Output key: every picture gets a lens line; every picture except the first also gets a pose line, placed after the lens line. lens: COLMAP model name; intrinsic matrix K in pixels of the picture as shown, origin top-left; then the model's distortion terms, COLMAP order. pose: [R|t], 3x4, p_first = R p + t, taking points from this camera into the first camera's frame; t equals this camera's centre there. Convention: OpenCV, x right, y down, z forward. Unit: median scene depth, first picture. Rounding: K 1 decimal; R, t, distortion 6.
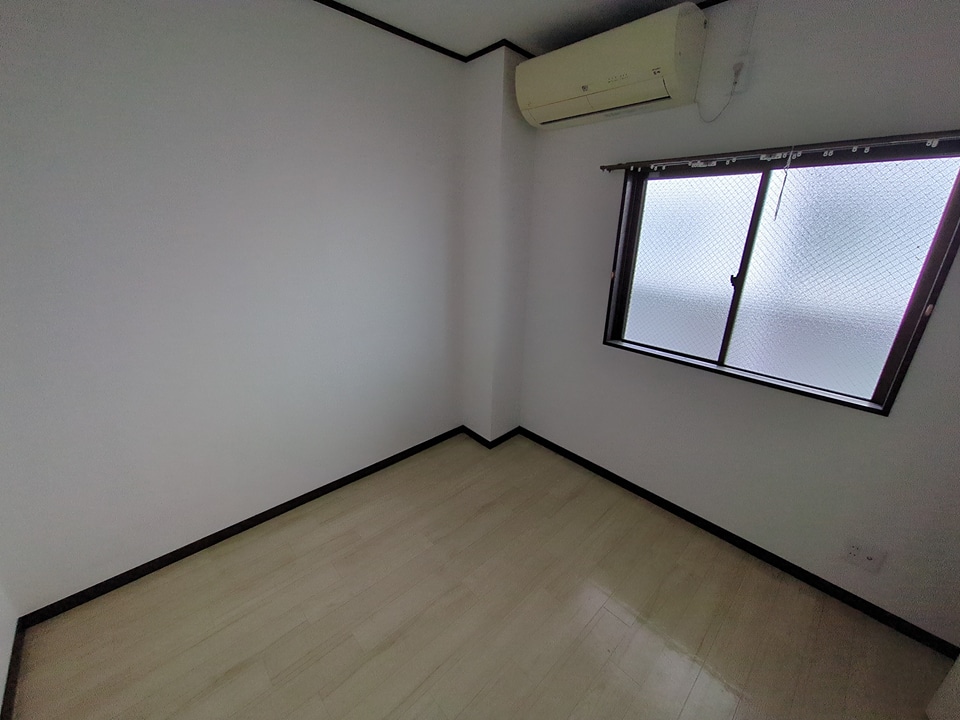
lens RADIAL K [[377.2, 0, 478.3], [0, 377.2, 355.3], [0, 0, 1]] dist [0.000504, 0.000697]
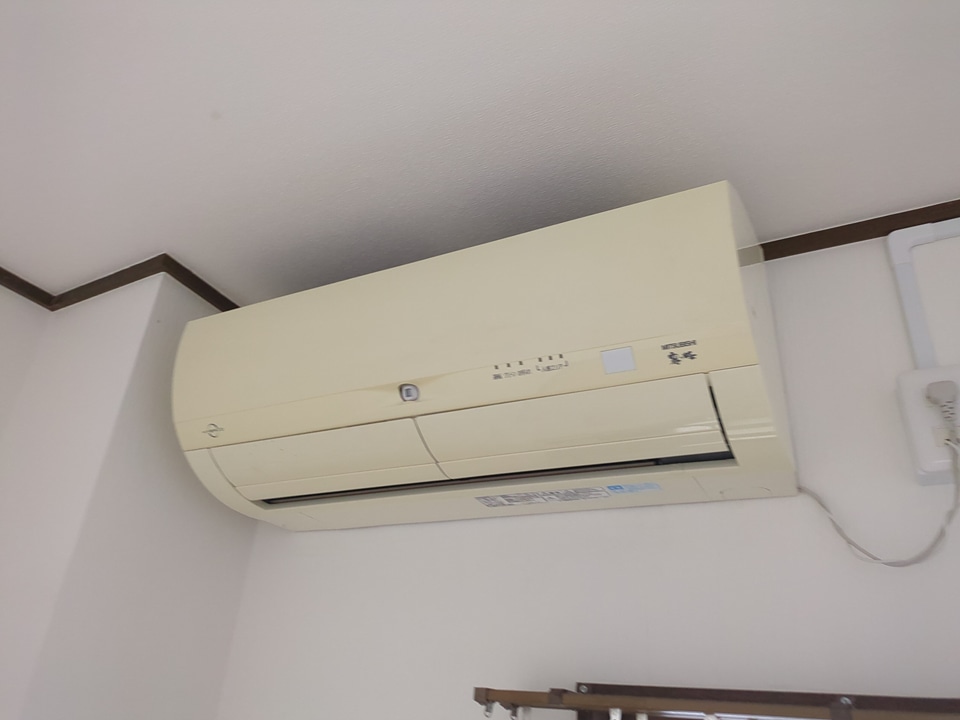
lens RADIAL K [[713.4, 0, 481.4], [0, 713.4, 343.6], [0, 0, 1]] dist [0.026943, -0.000174]
pose [[0.946975, 0.188733, 0.260034, 0.180945], [0.060678, 0.689694, -0.721554, -0.343890], [-0.315525, 0.699072, 0.641671, 0.595607]]
